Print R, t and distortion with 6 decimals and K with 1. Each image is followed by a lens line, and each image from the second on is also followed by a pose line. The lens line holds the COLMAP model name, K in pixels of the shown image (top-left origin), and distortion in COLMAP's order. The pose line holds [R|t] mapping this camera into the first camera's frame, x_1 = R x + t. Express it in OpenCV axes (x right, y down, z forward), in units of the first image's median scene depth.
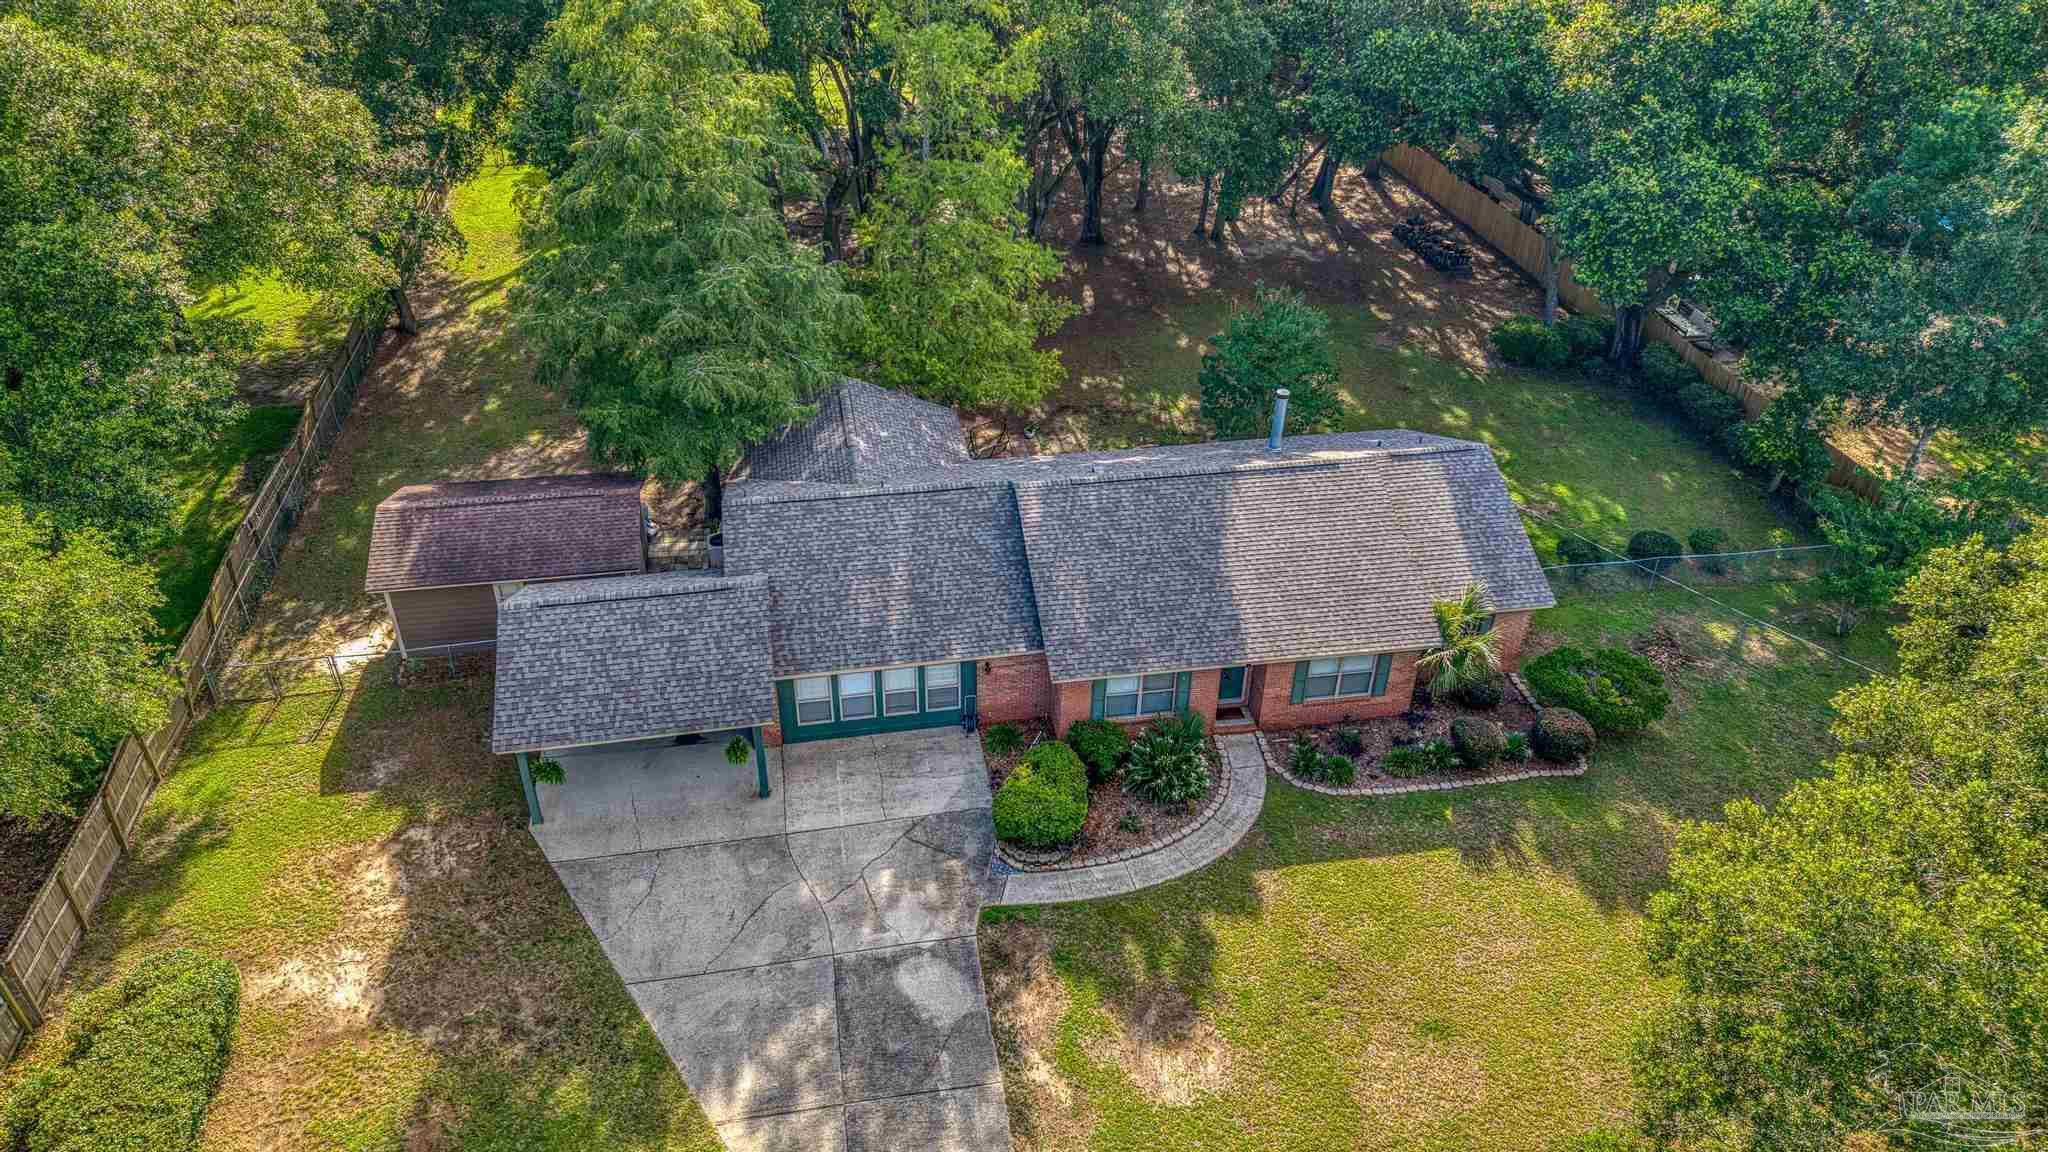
lens RADIAL K [[1510.0, 0, 1024.0], [0, 1510.0, 576.0], [0, 0, 1]] dist [0.010014, -0.001032]
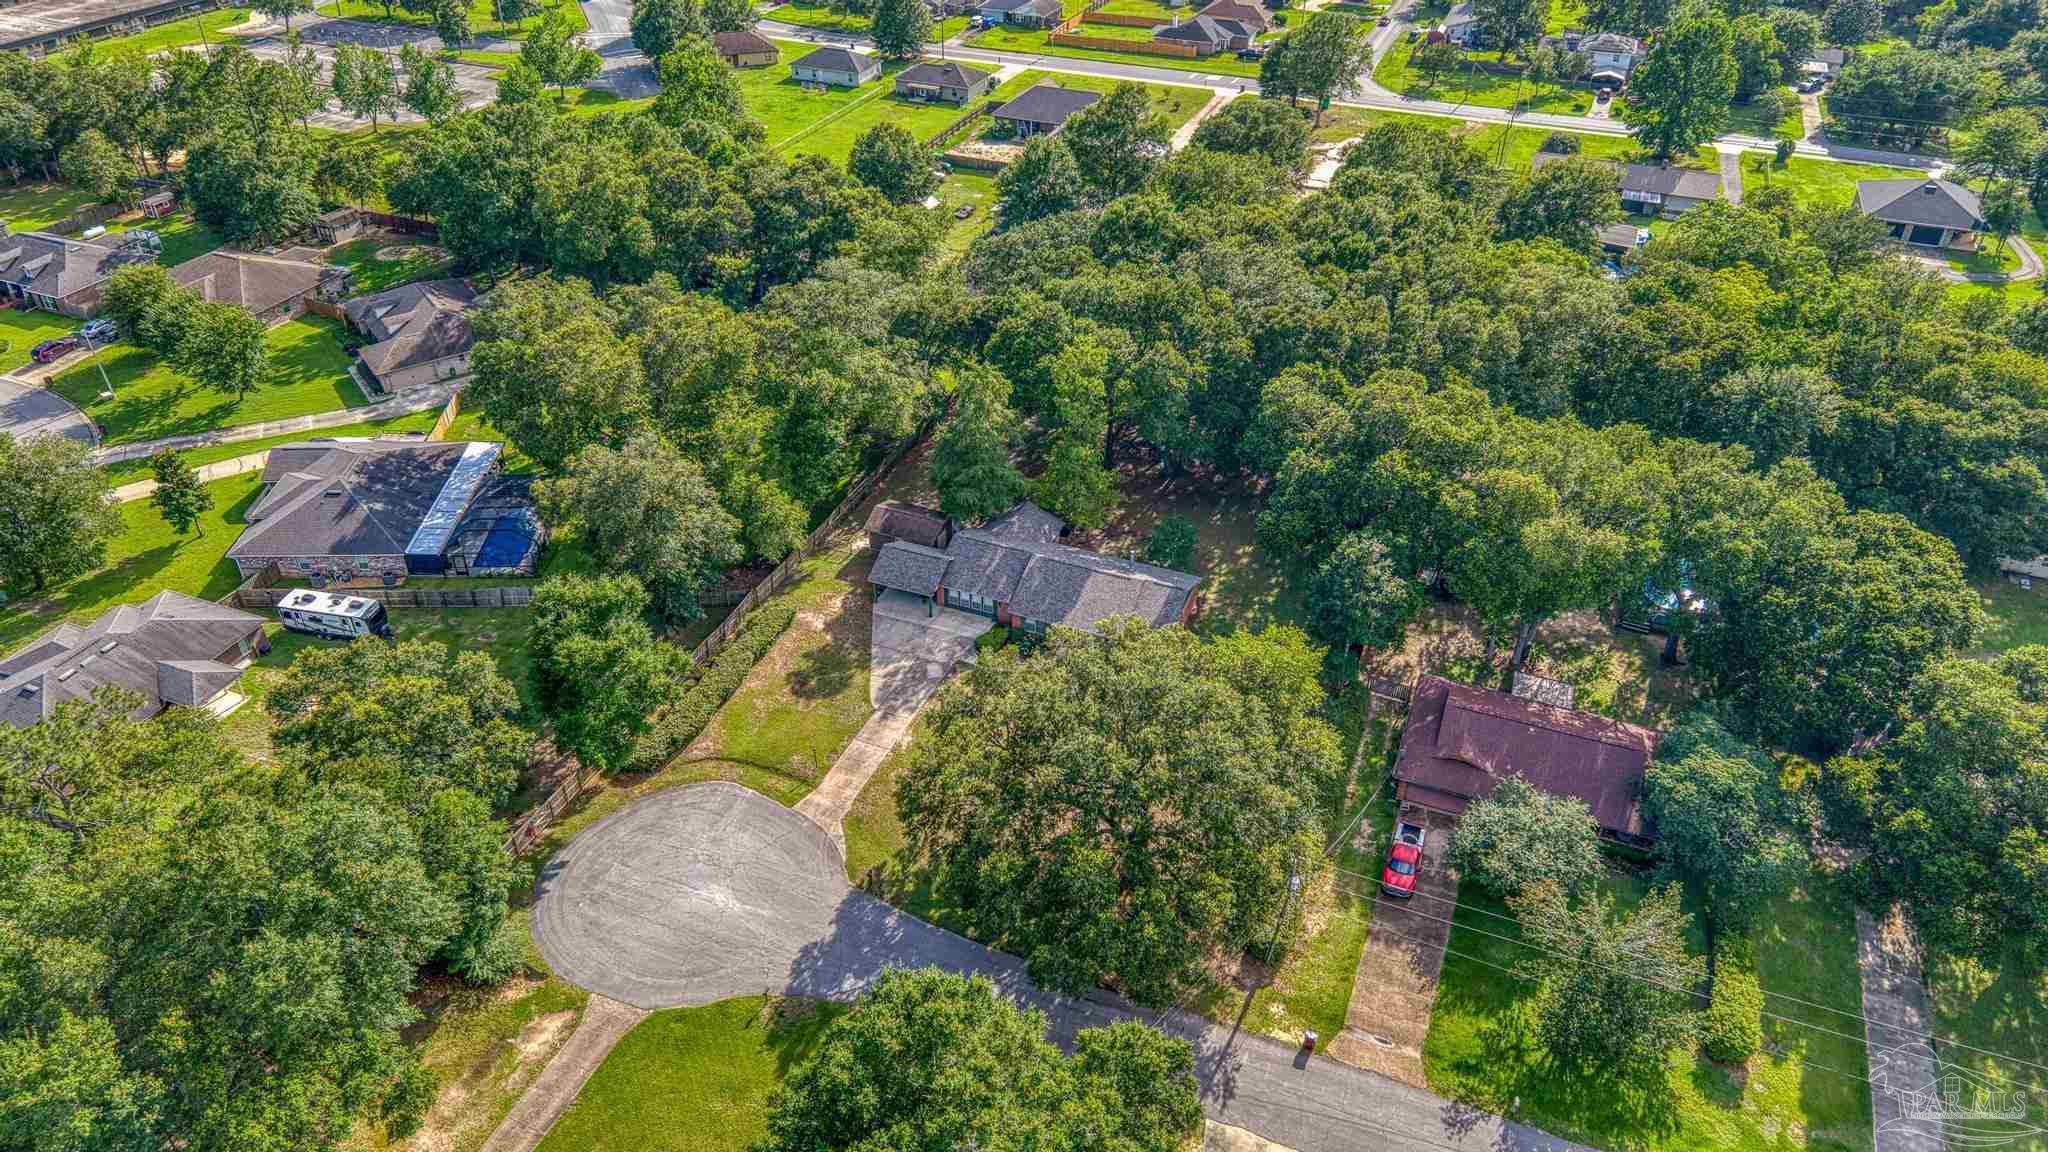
lens RADIAL K [[1410.4, 0, 1024.0], [0, 1410.4, 576.0], [0, 0, 1]] dist [0.000274, -0.004172]
pose [[0.847314, 0.313279, -0.428853, 1.484706], [-0.288147, 0.949486, 0.124291, -0.445395], [0.446128, 0.018259, 0.894783, -1.992704]]
